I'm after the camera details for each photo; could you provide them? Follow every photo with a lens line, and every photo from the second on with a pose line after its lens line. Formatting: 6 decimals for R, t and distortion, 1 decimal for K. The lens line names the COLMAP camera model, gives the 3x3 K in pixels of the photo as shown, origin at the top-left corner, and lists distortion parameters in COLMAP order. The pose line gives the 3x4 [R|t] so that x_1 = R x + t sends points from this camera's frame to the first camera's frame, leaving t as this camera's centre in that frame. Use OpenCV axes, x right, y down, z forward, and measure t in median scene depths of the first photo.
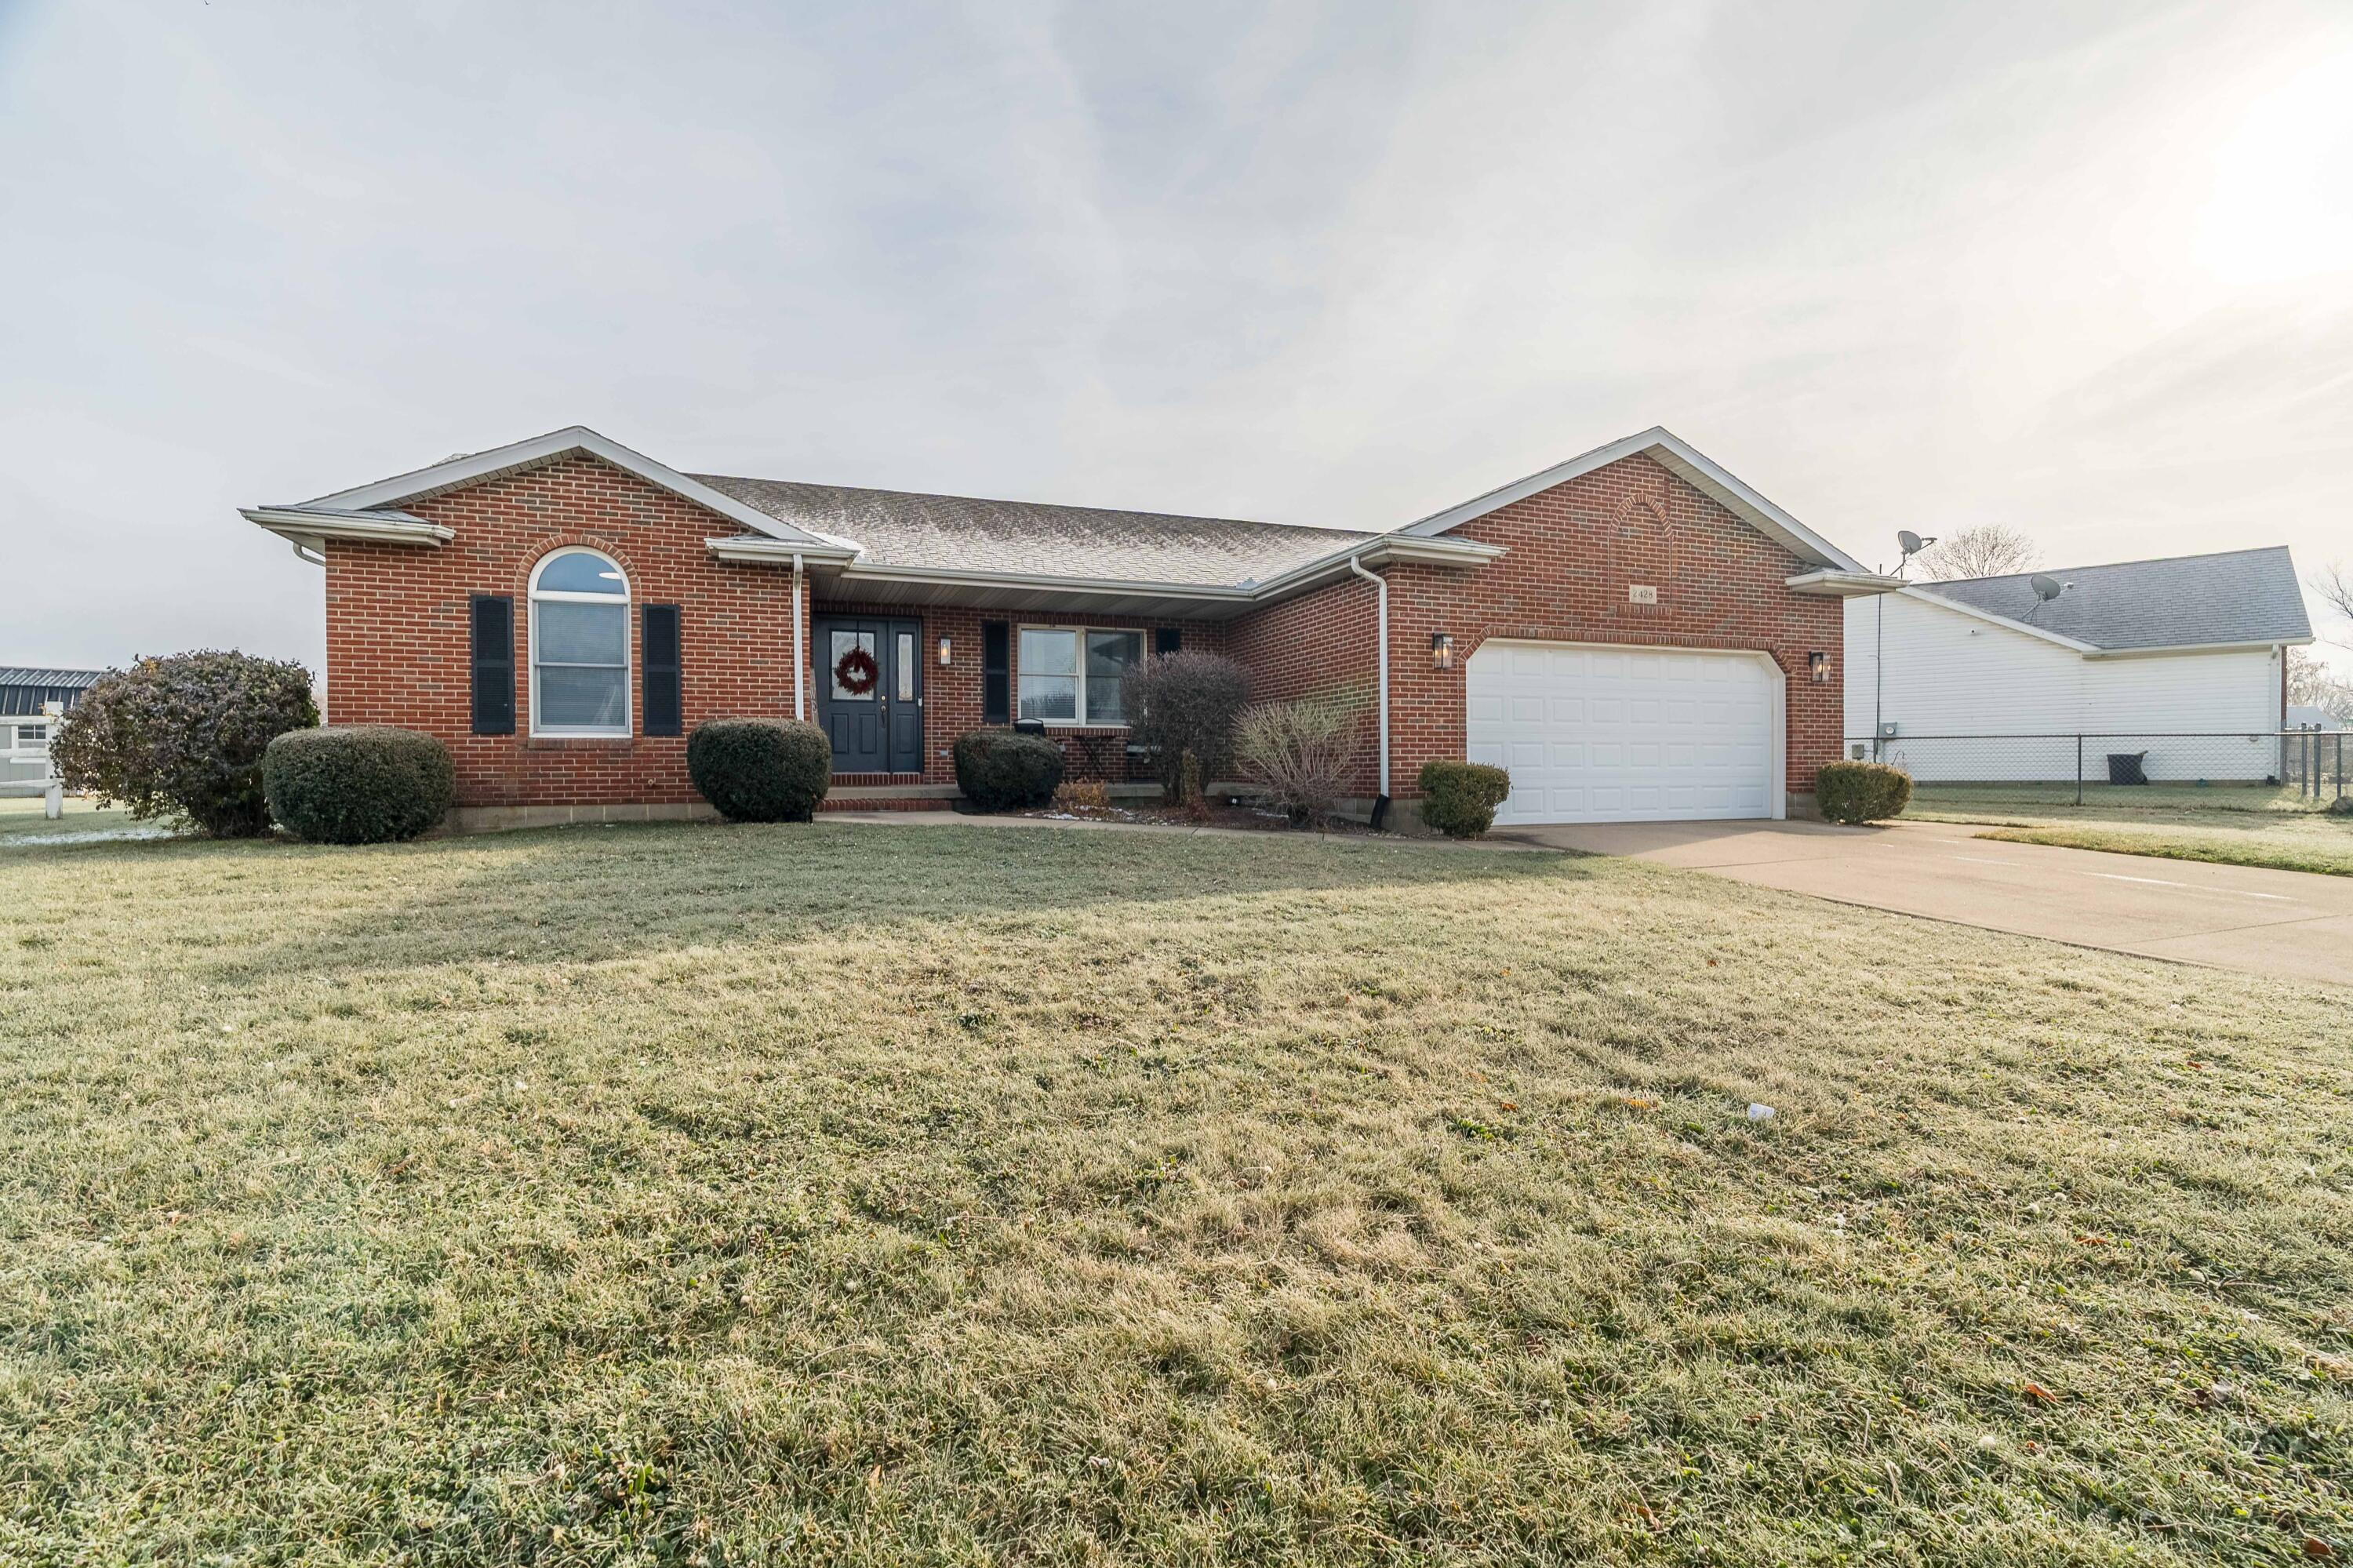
lens RADIAL K [[1070.0, 0, 1175.6], [0, 1070.0, 780.4], [0, 0, 1]] dist [-0.012661, 0.001160]
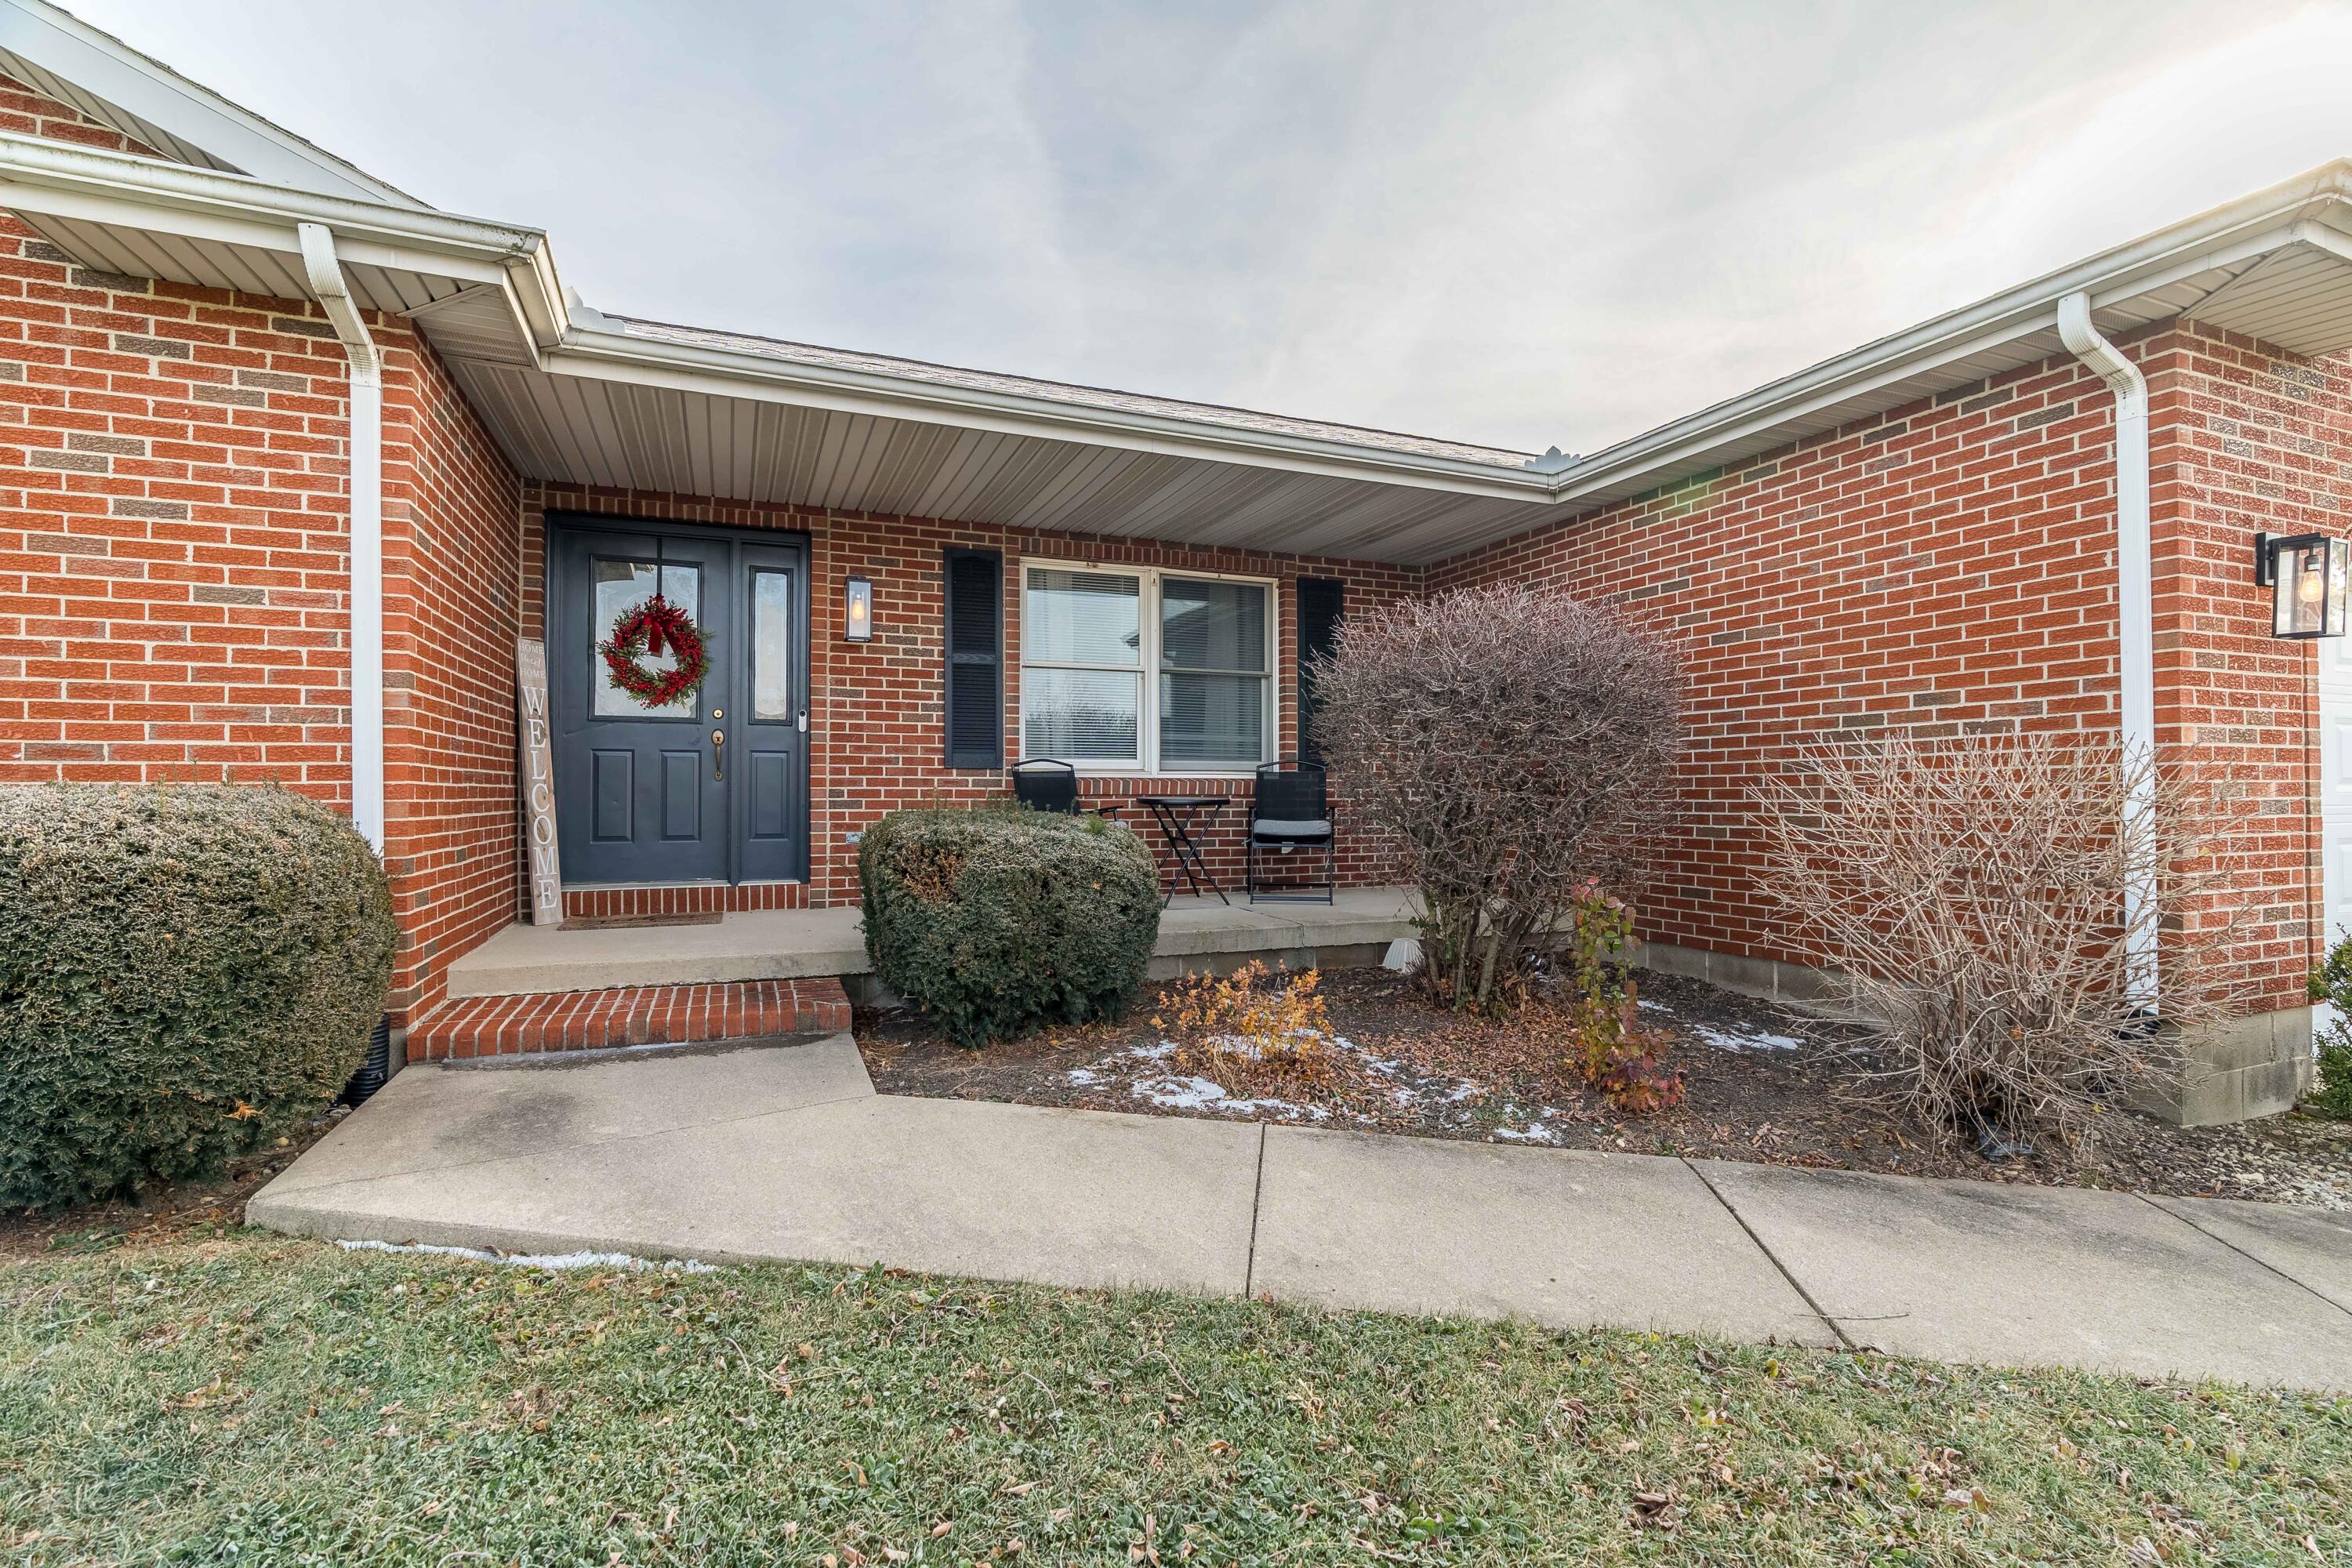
lens RADIAL K [[1072.7, 0, 1178.4], [0, 1072.7, 780.0], [0, 0, 1]] dist [-0.004103, -0.000151]
pose [[0.999352, 0.003964, 0.035781, -0.118984], [-0.003331, 0.999837, -0.017724, -0.051266], [-0.035845, 0.017593, 0.999202, 0.665990]]
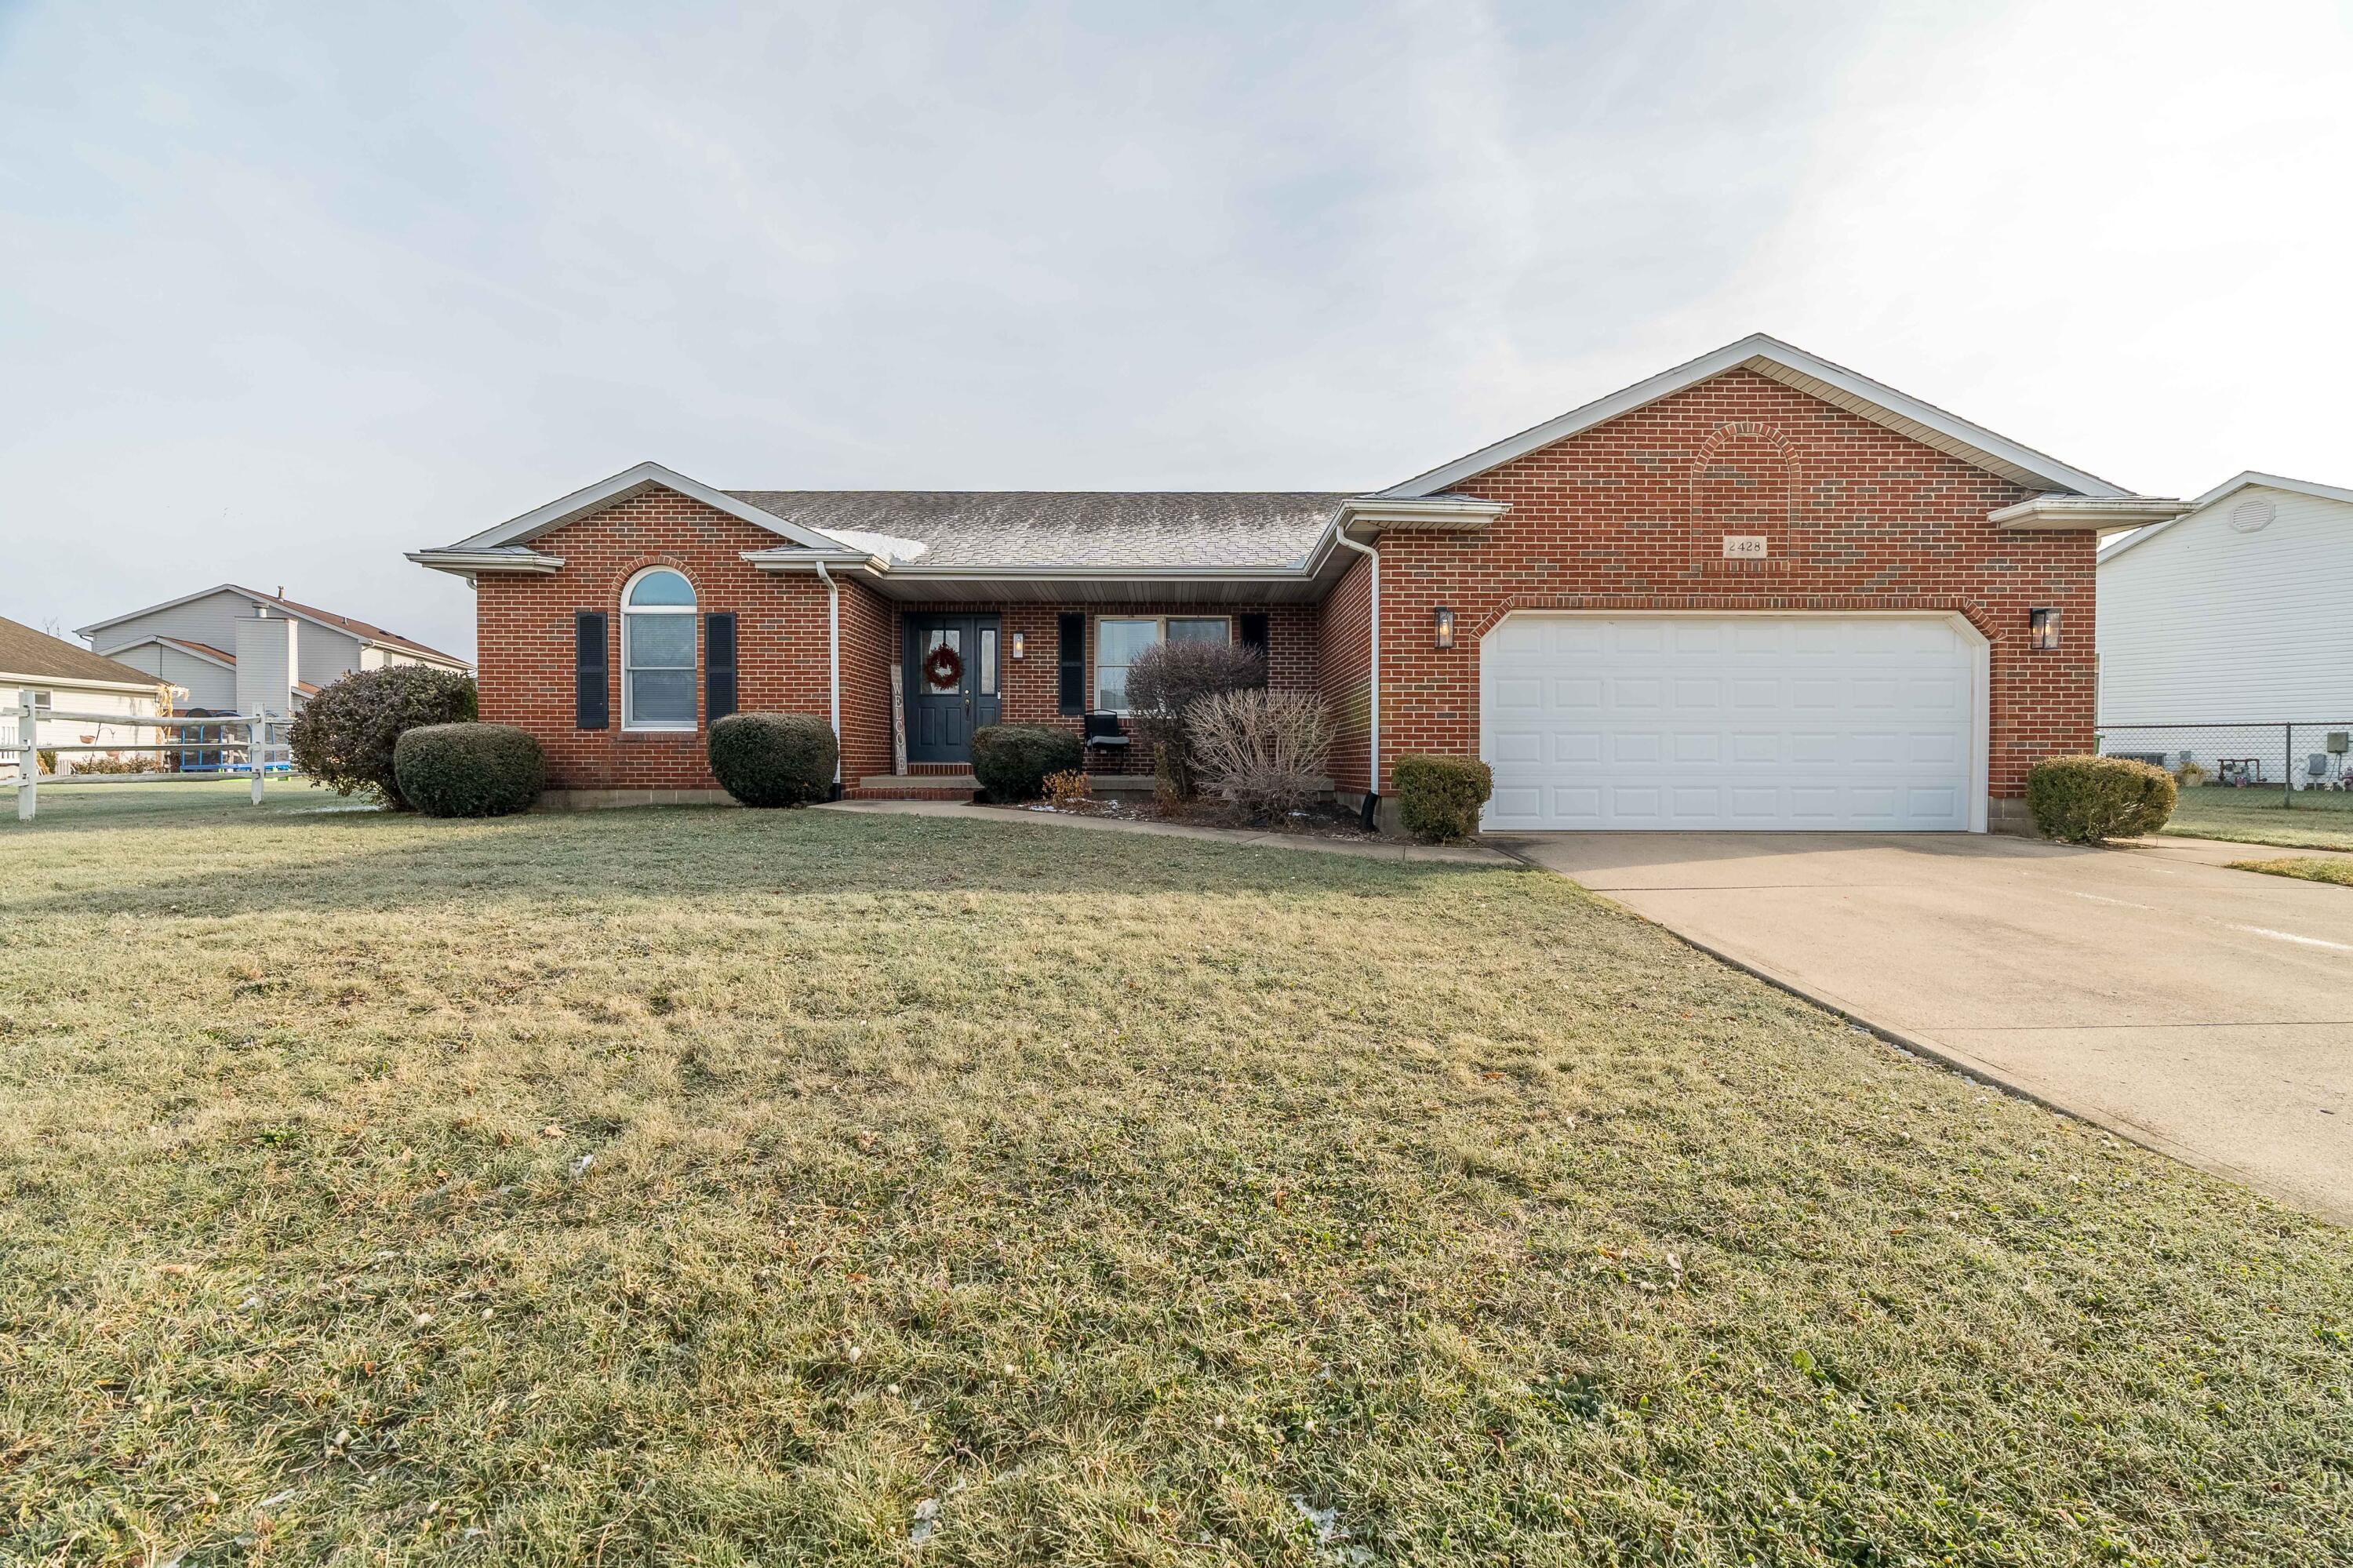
lens RADIAL K [[1070.0, 0, 1166.3], [0, 1070.0, 785.0], [0, 0, 1]] dist [-0.012661, 0.001160]
pose [[0.934622, 0.013842, -0.355373, 0.346028], [-0.009160, 0.999848, 0.014854, -0.003912], [0.355524, -0.010628, 0.934607, 0.105003]]
